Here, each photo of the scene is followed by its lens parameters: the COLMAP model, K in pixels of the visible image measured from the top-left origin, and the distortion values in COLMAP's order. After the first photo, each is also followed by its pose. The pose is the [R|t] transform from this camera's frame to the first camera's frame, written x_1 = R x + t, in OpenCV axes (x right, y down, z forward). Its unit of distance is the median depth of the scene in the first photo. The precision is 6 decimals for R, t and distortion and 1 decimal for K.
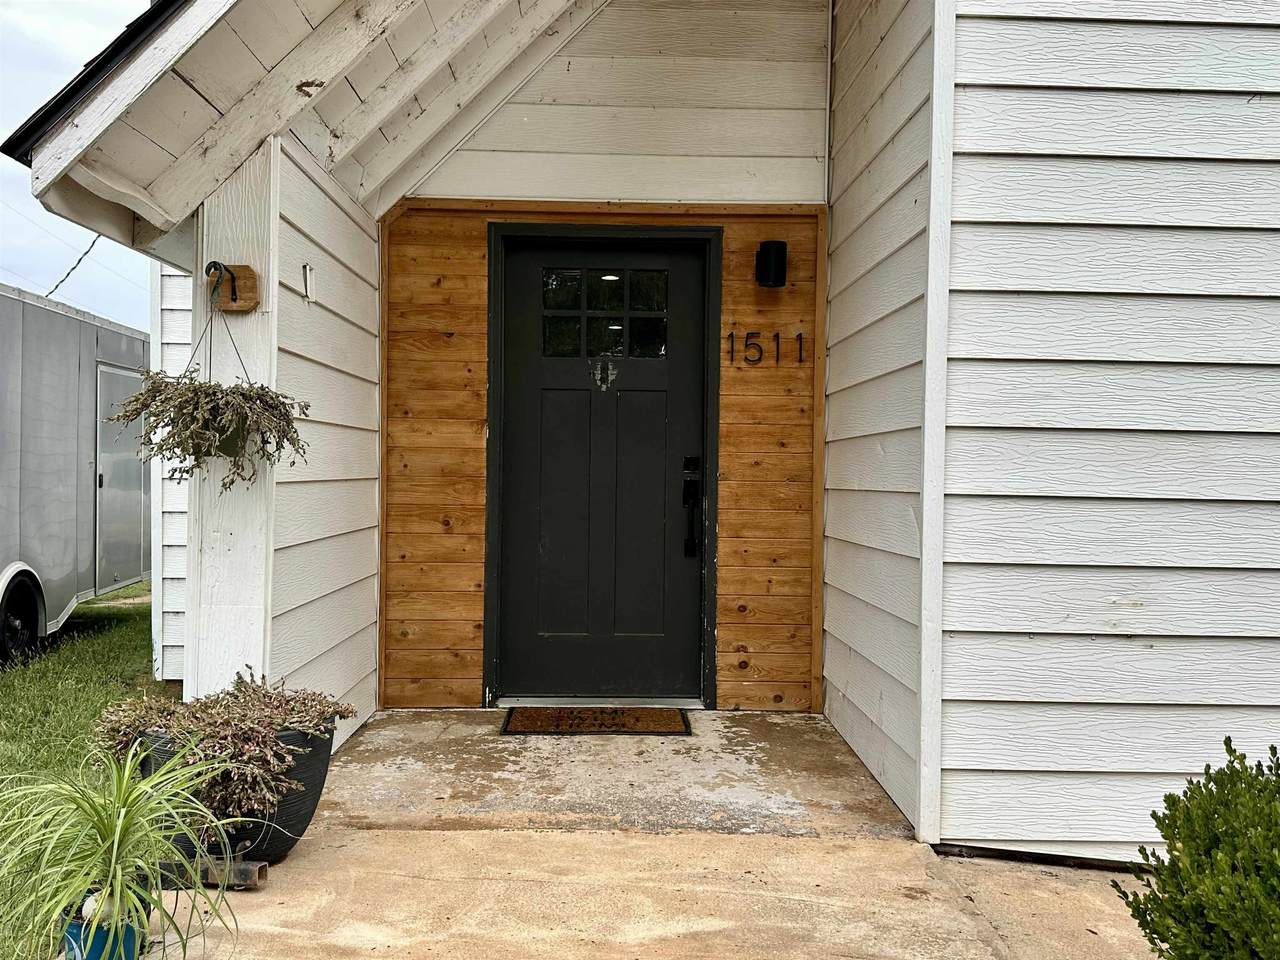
lens RADIAL K [[1144.2, 0, 640.0], [0, 1144.2, 480.0], [0, 0, 1]] dist [0.005165, 0.001478]
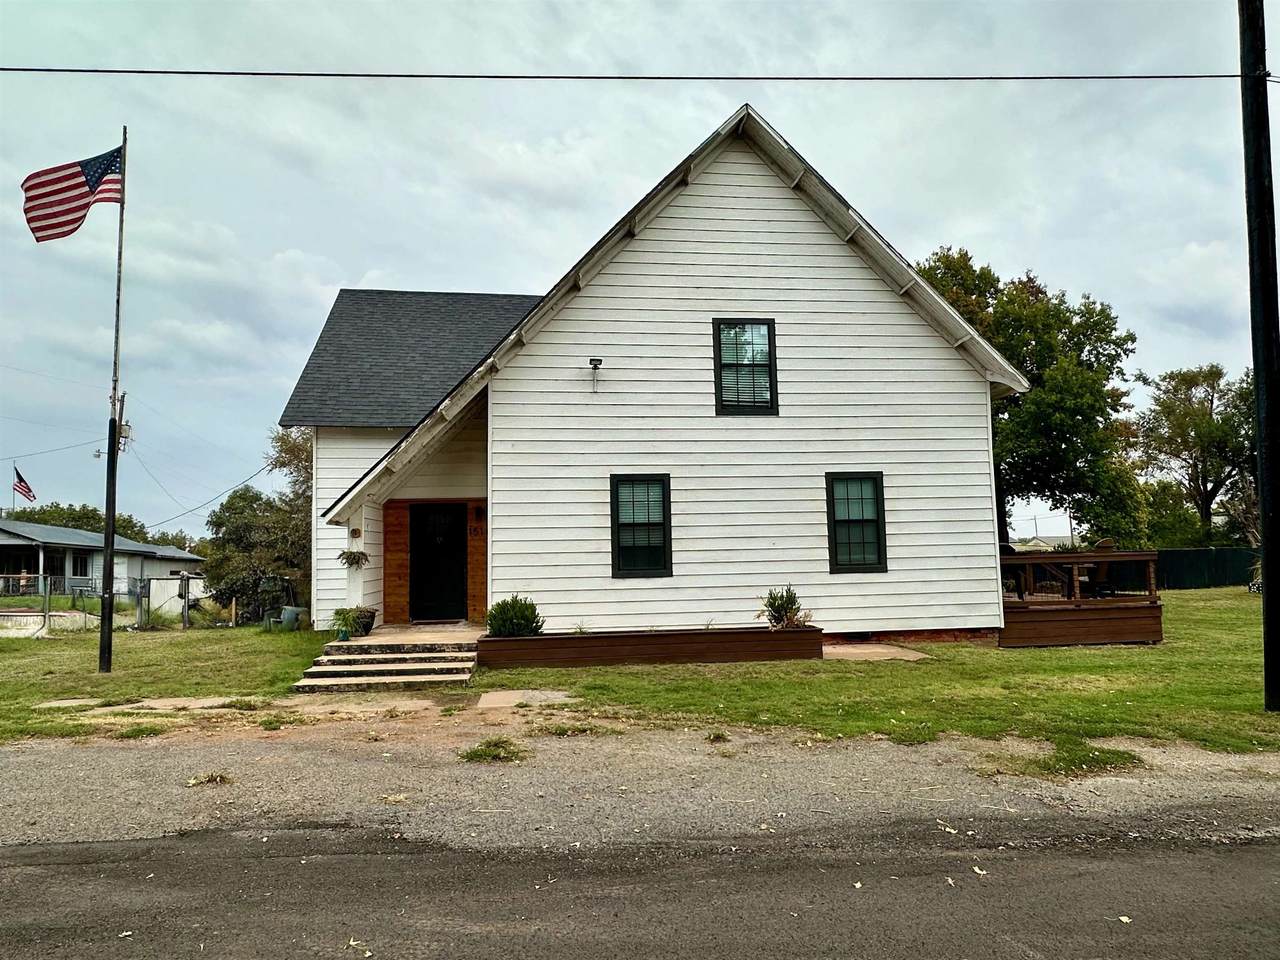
lens RADIAL K [[802.1, 0, 640.0], [0, 802.1, 480.0], [0, 0, 1]] dist [-0.001982, -0.000142]
pose [[0.994901, -0.028061, 0.096877, 0.422456], [0.037288, 0.994799, -0.094789, -0.005000], [-0.093713, 0.097918, 0.990772, -1.979220]]
